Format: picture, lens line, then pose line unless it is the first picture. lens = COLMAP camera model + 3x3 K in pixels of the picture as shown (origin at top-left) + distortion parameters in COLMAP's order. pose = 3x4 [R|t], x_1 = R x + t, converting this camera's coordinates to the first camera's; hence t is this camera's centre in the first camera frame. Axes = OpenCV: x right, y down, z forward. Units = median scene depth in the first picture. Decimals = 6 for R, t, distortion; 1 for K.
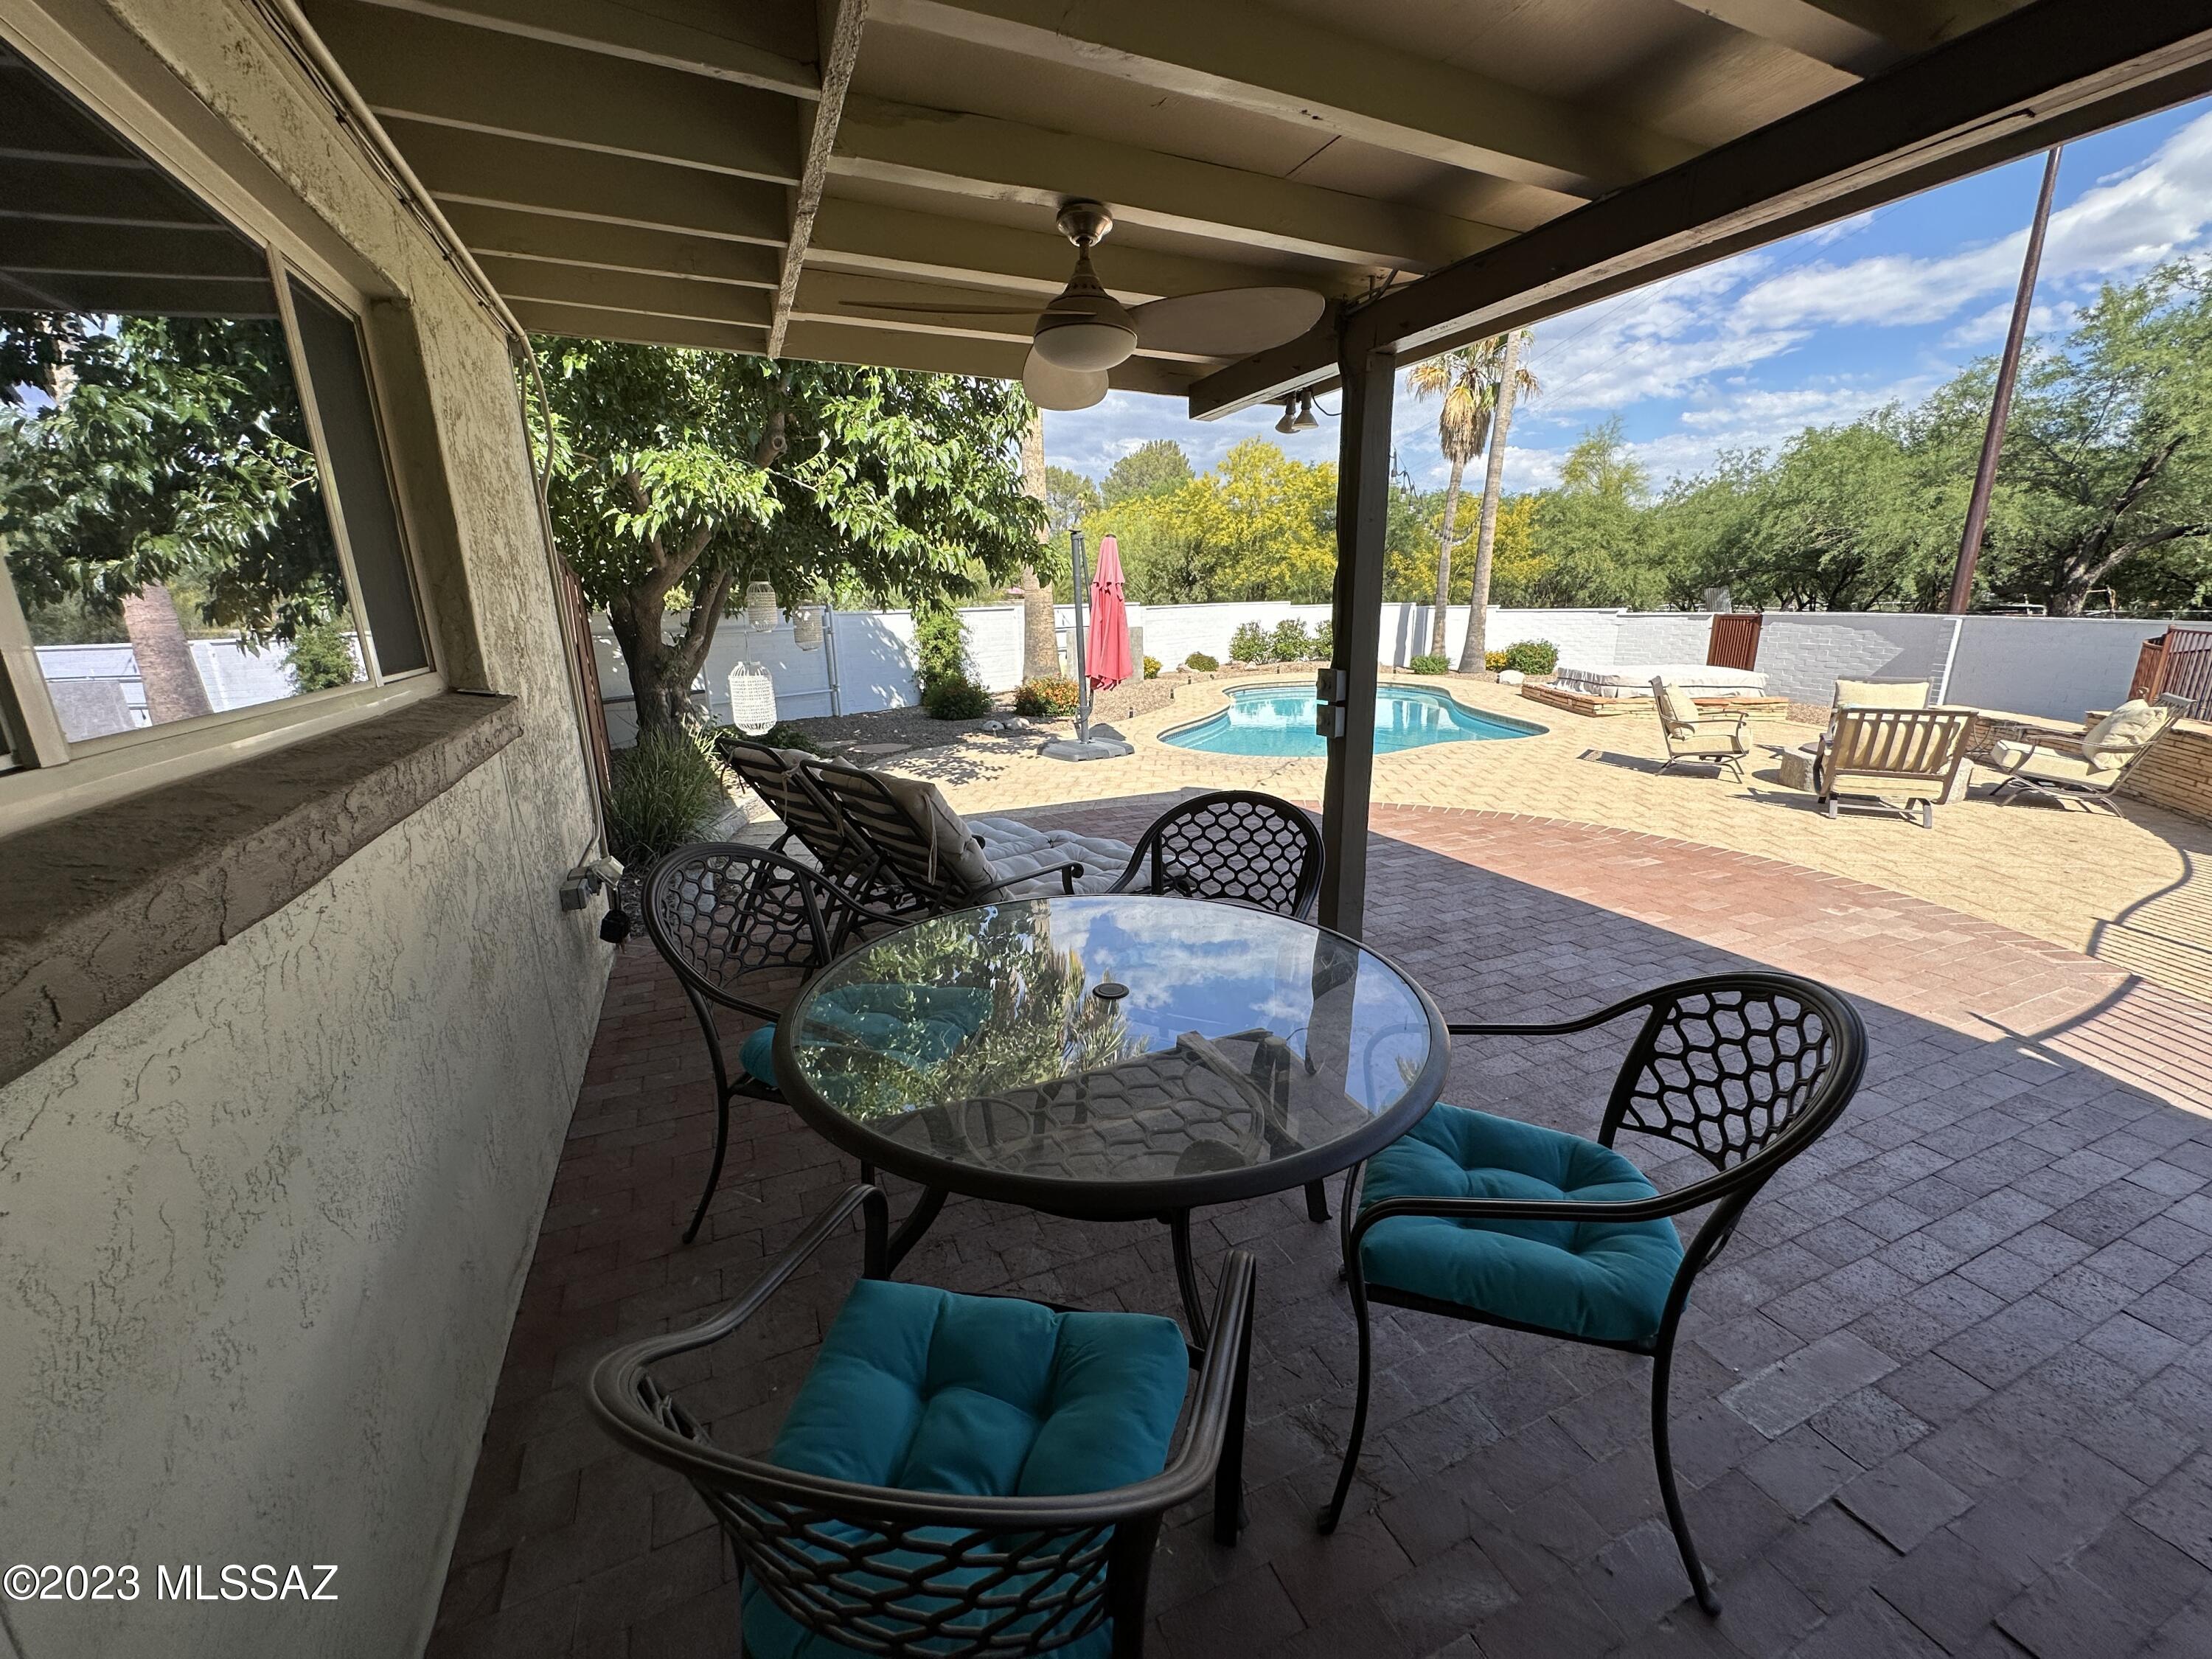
lens RADIAL K [[890.1, 0, 1090.6], [0, 890.1, 832.4], [0, 0, 1]] dist [0.013987, -0.004994]
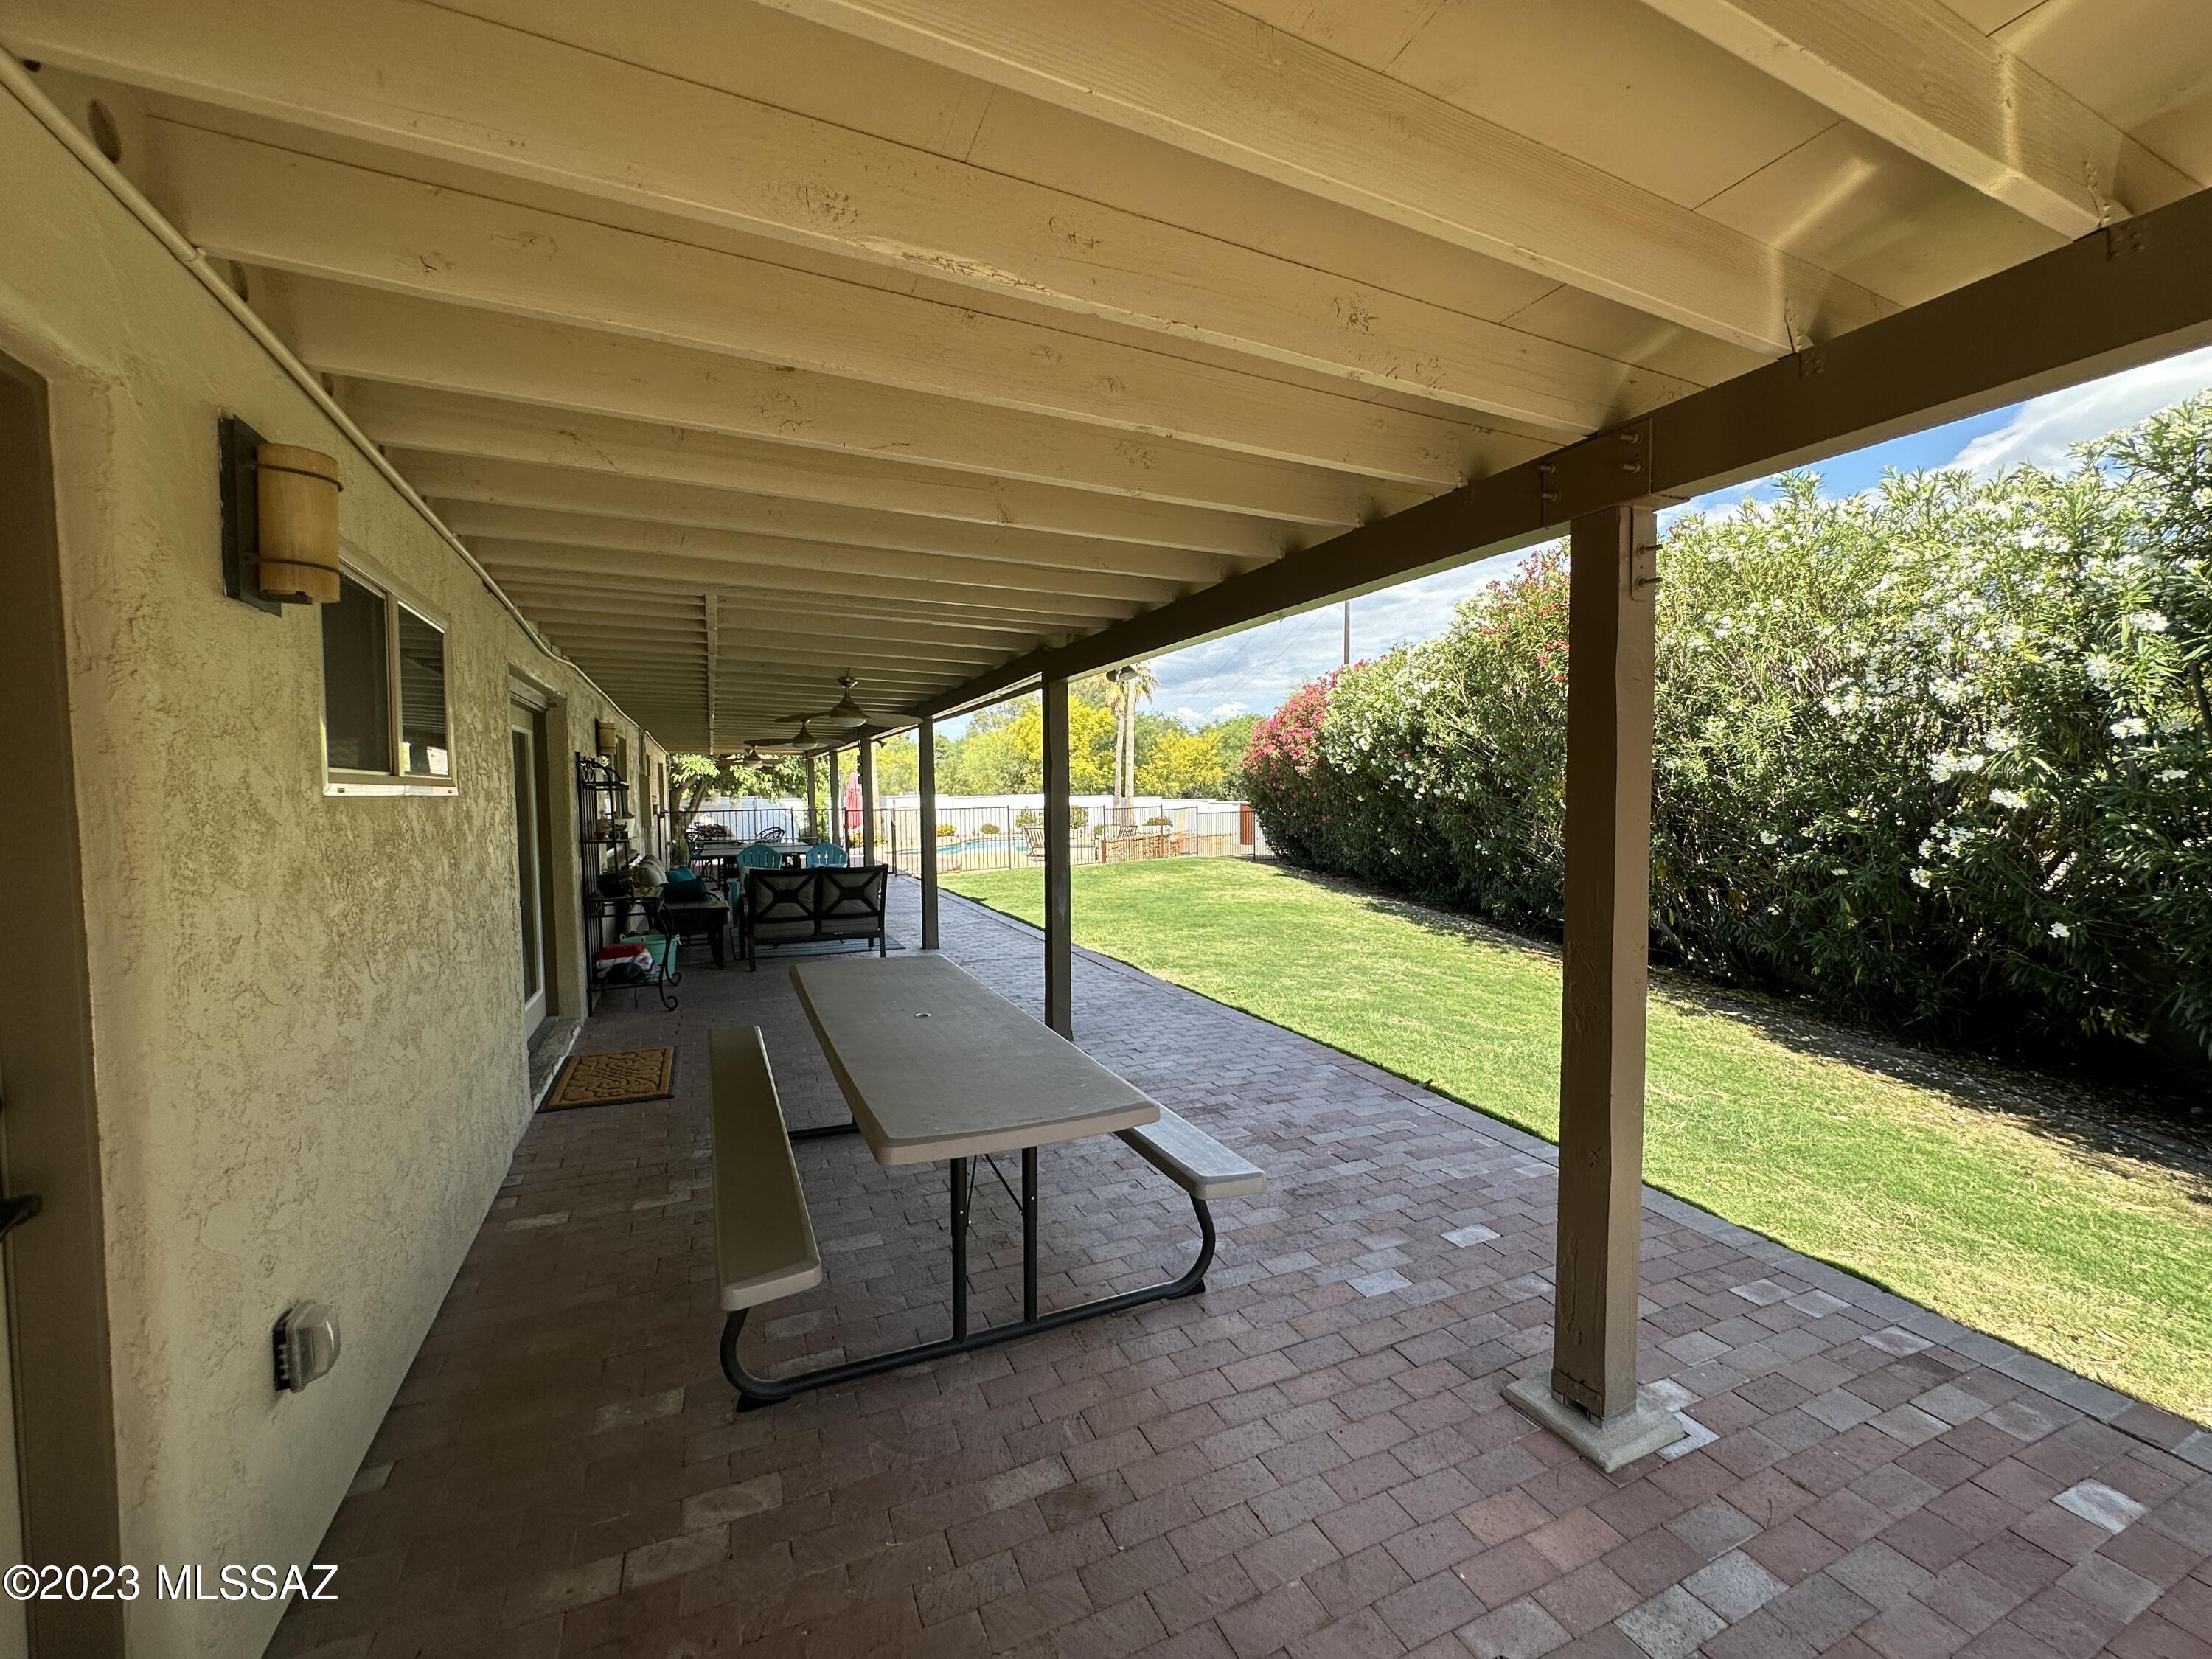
lens RADIAL K [[884.3, 0, 1104.5], [0, 884.3, 827.5], [0, 0, 1]] dist [0.000860, 0.000040]
pose [[0.999643, -0.000654, 0.026713, 0.319191], [0.006301, 0.977278, -0.211869, 0.179473], [-0.025967, 0.211961, 0.976933, -0.714556]]
